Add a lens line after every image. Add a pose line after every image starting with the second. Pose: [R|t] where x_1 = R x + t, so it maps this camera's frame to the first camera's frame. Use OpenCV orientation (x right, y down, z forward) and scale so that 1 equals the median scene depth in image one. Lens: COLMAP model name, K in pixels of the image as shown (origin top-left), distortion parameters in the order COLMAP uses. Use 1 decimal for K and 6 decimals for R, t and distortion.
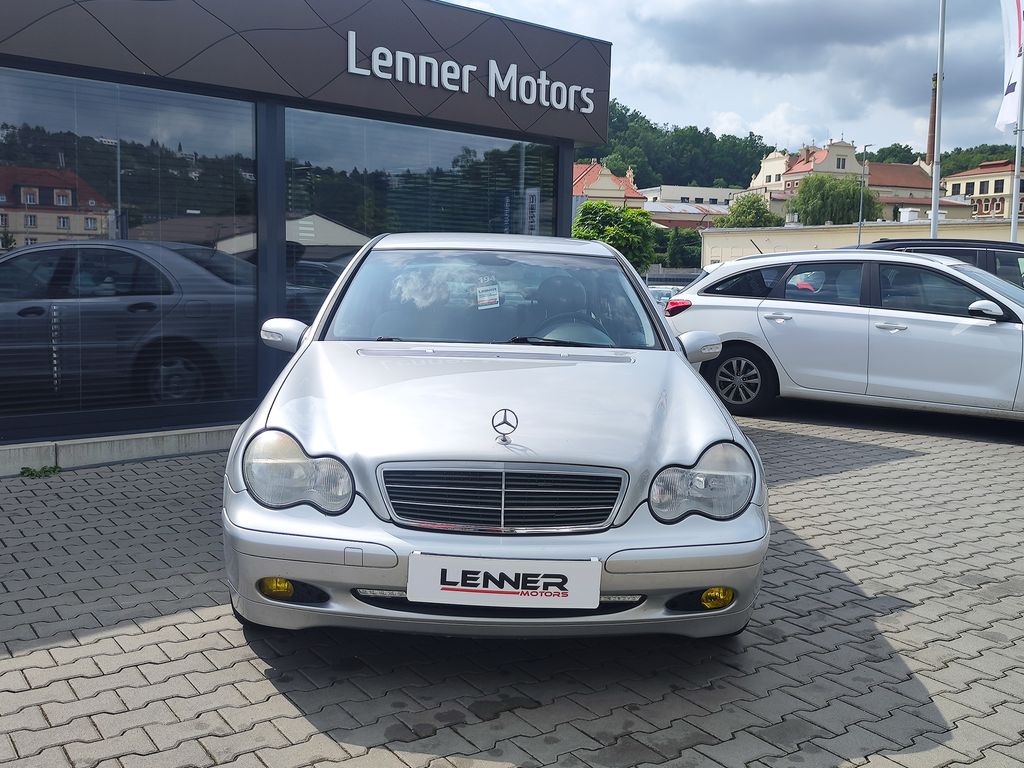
lens RADIAL K [[1064.1, 0, 508.9], [0, 1064.1, 381.0], [0, 0, 1]] dist [0.121565, -0.277591]
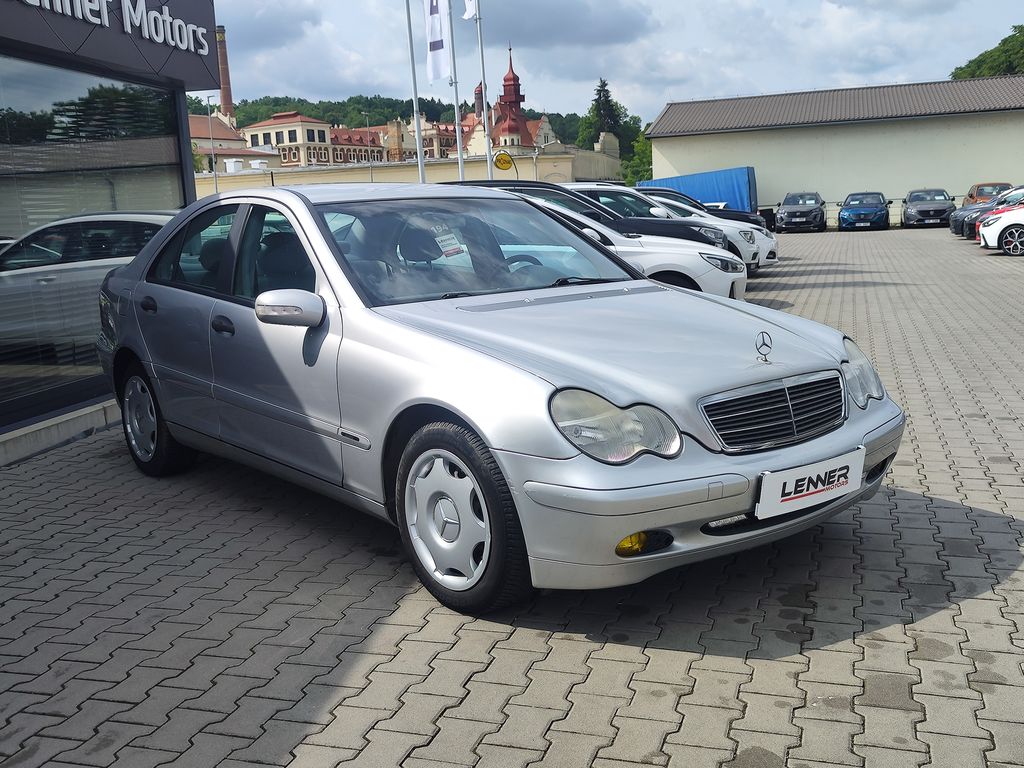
lens RADIAL K [[1064.1, 0, 508.9], [0, 1064.1, 381.0], [0, 0, 1]] dist [0.121565, -0.277591]
pose [[0.770494, -0.158276, 0.617486, -0.363441], [0.132113, 0.987301, 0.088218, -0.022537], [-0.623607, 0.013607, 0.781620, 0.127081]]
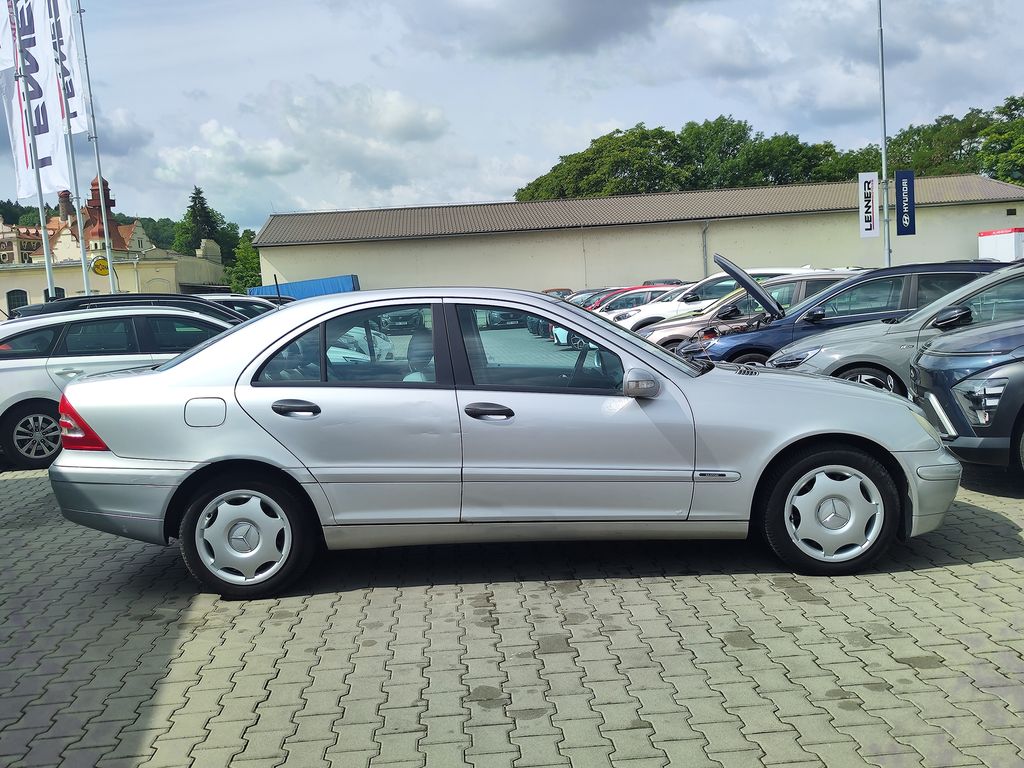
lens RADIAL K [[1064.1, 0, 508.9], [0, 1064.1, 381.0], [0, 0, 1]] dist [0.121565, -0.277591]
pose [[0.481523, -0.127153, 0.867161, -0.531052], [0.163773, 0.985046, 0.053497, -0.037853], [-0.860996, 0.116257, 0.495147, 0.062853]]
